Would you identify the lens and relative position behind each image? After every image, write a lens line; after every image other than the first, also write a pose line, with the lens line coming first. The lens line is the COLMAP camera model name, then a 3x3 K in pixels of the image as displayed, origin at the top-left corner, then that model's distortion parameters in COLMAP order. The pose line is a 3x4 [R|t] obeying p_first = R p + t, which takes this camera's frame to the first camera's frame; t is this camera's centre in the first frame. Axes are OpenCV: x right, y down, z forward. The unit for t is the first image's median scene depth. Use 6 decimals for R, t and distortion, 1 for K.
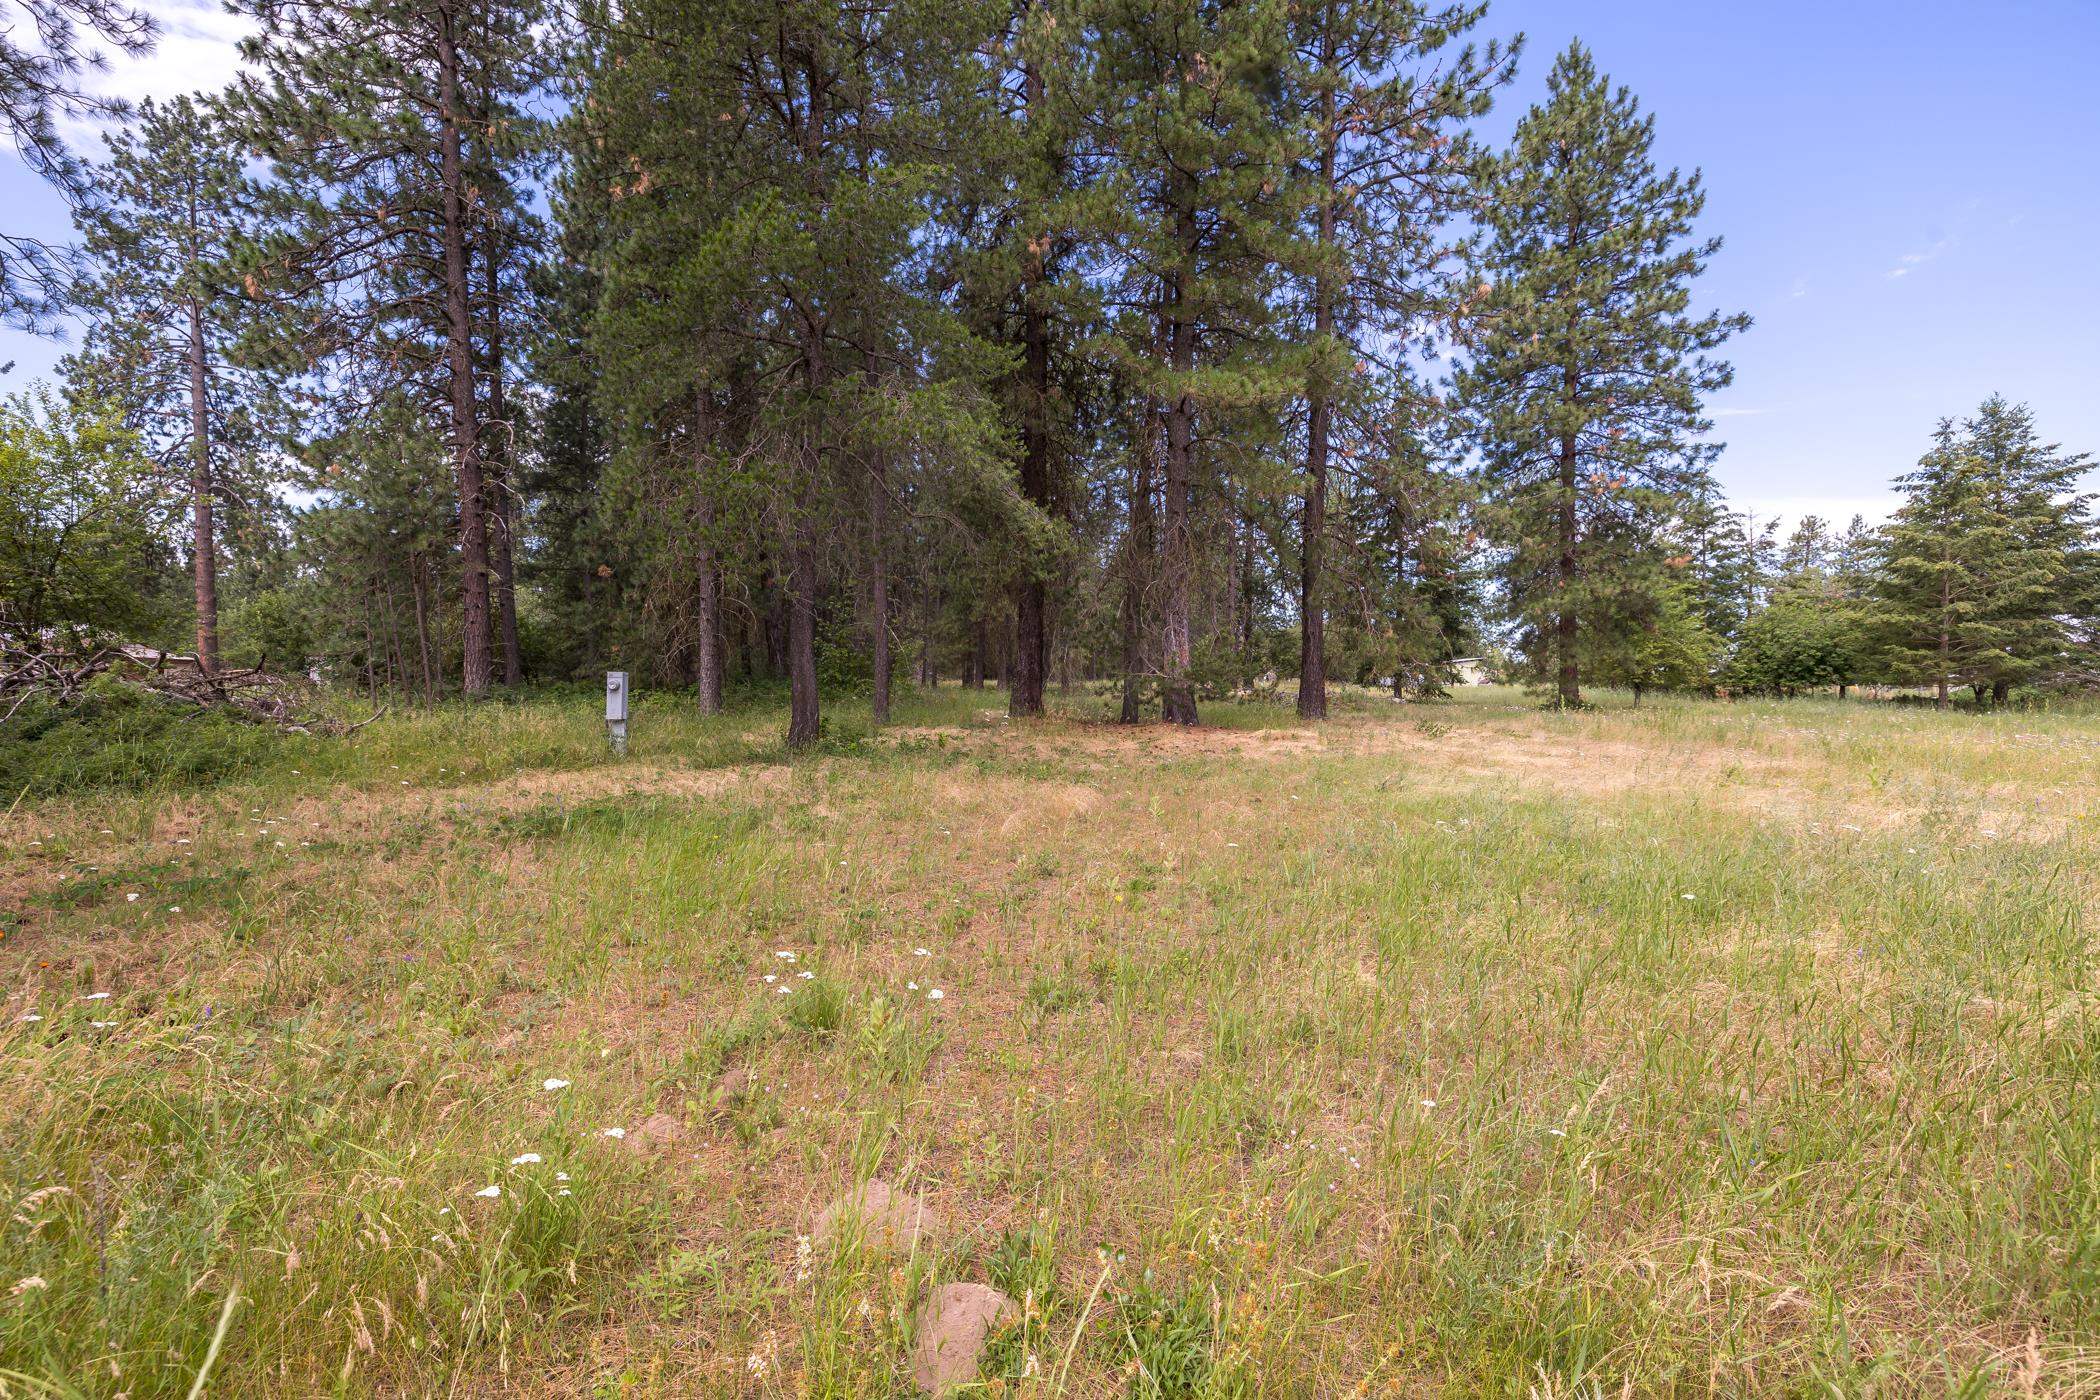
lens RADIAL K [[918.8, 0, 1042.4], [0, 918.8, 674.4], [0, 0, 1]] dist [0.024659, -0.000735]
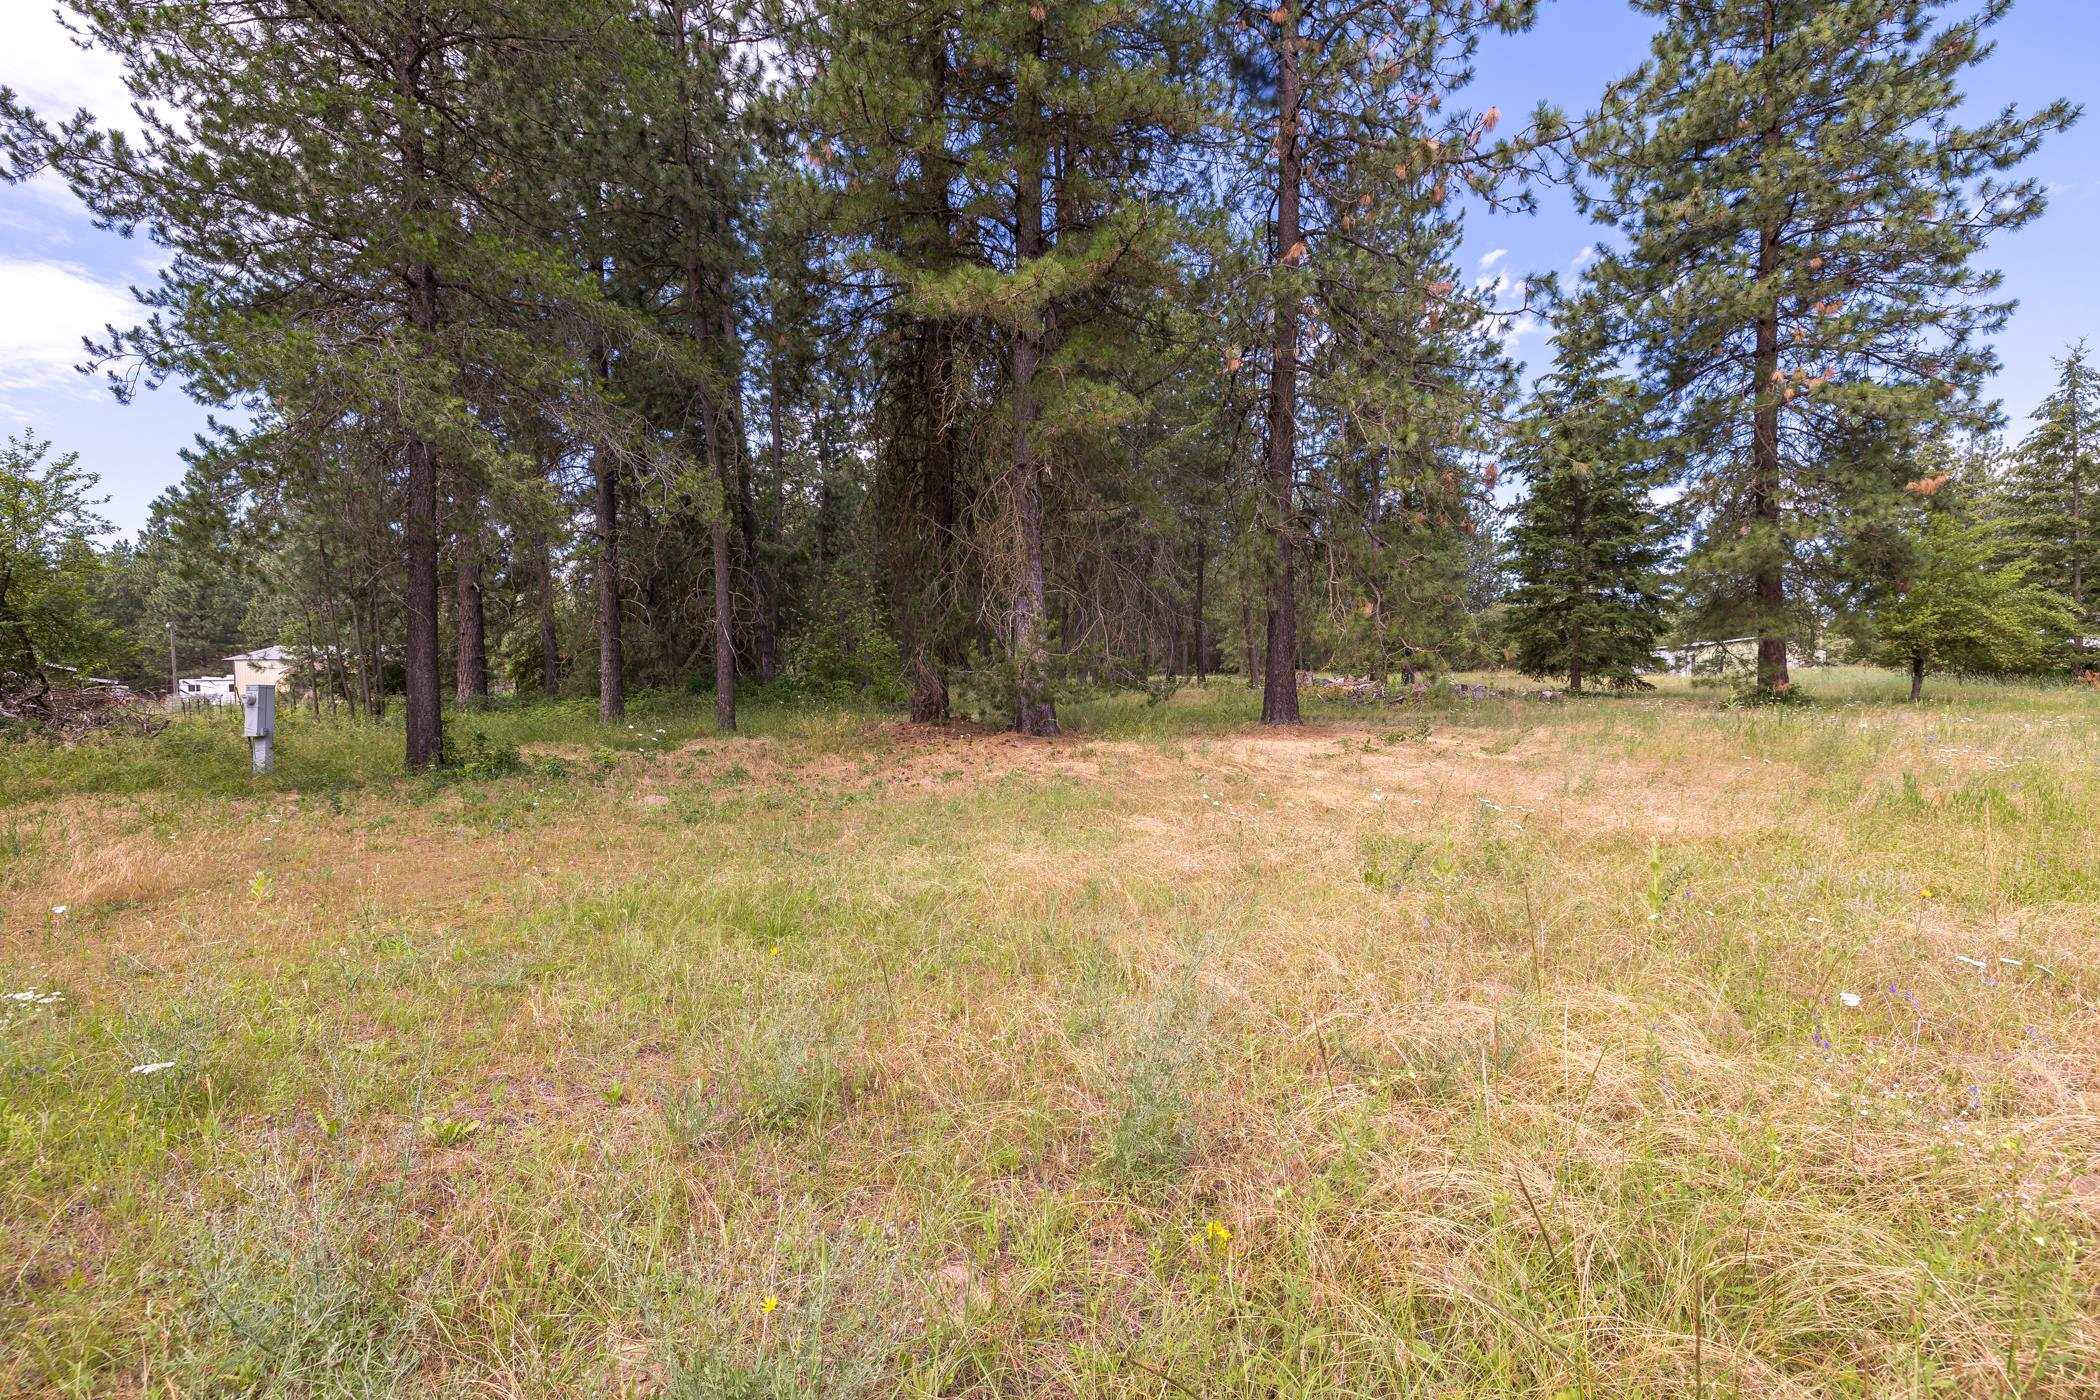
lens RADIAL K [[918.8, 0, 1042.4], [0, 918.8, 674.4], [0, 0, 1]] dist [0.024659, -0.000735]
pose [[0.963692, -0.020205, -0.266251, 0.219374], [0.021002, 0.999779, 0.000149, 0.002632], [0.266189, -0.005735, 0.963904, 0.153347]]
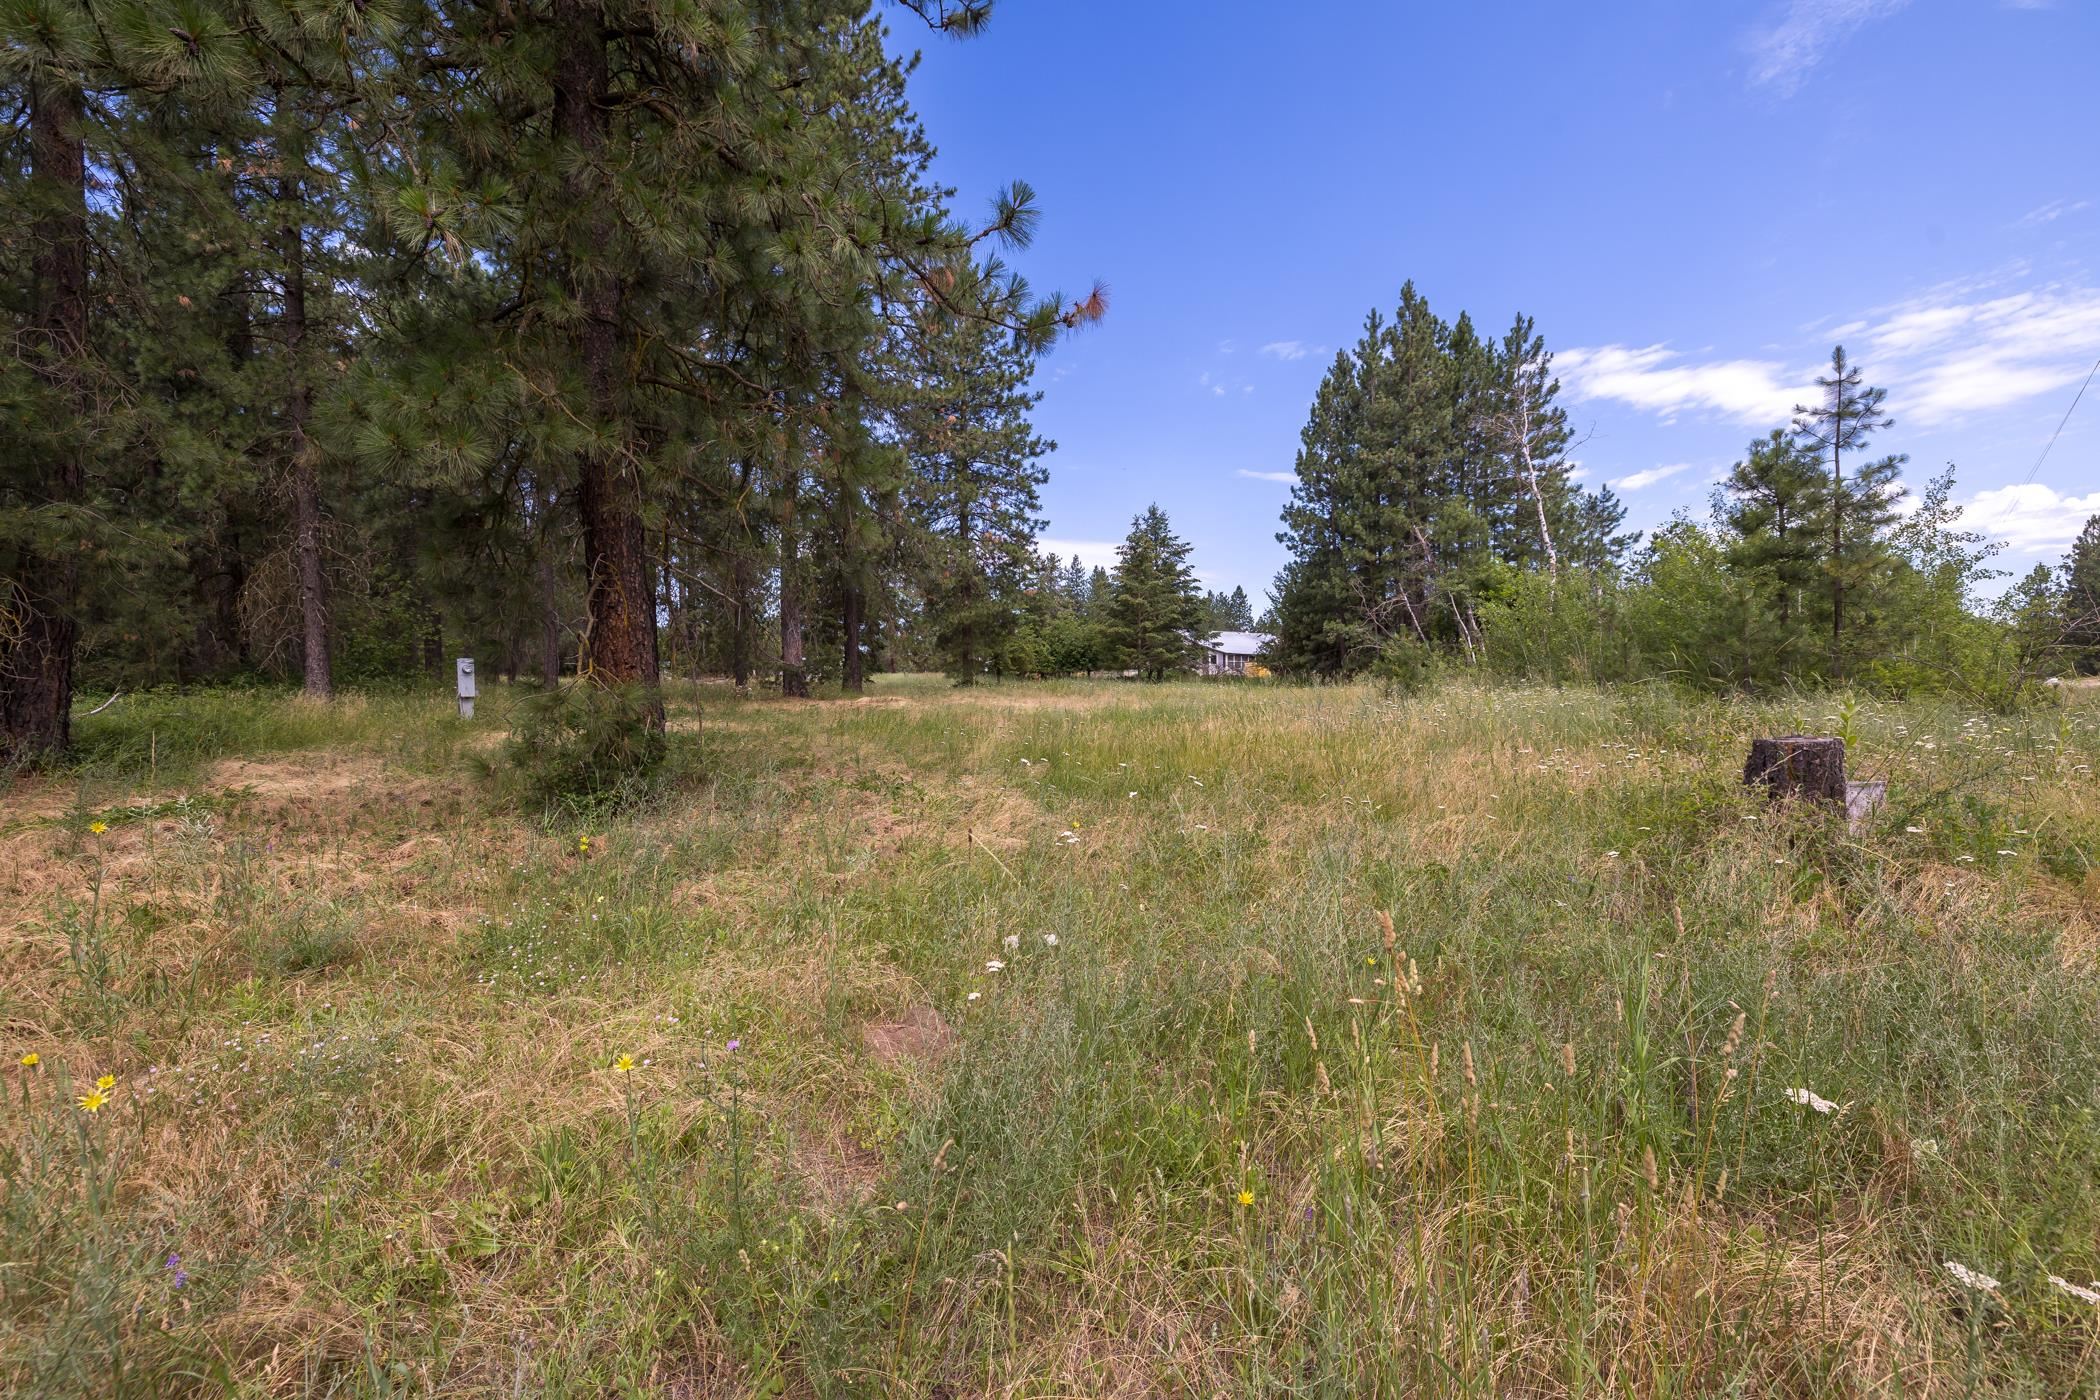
lens RADIAL K [[918.8, 0, 1042.4], [0, 918.8, 674.4], [0, 0, 1]] dist [0.024659, -0.000735]
pose [[0.770028, -0.014050, 0.637855, -0.280006], [0.012146, 0.999899, 0.007362, 0.007820], [-0.637894, 0.002079, 0.770121, -0.210901]]
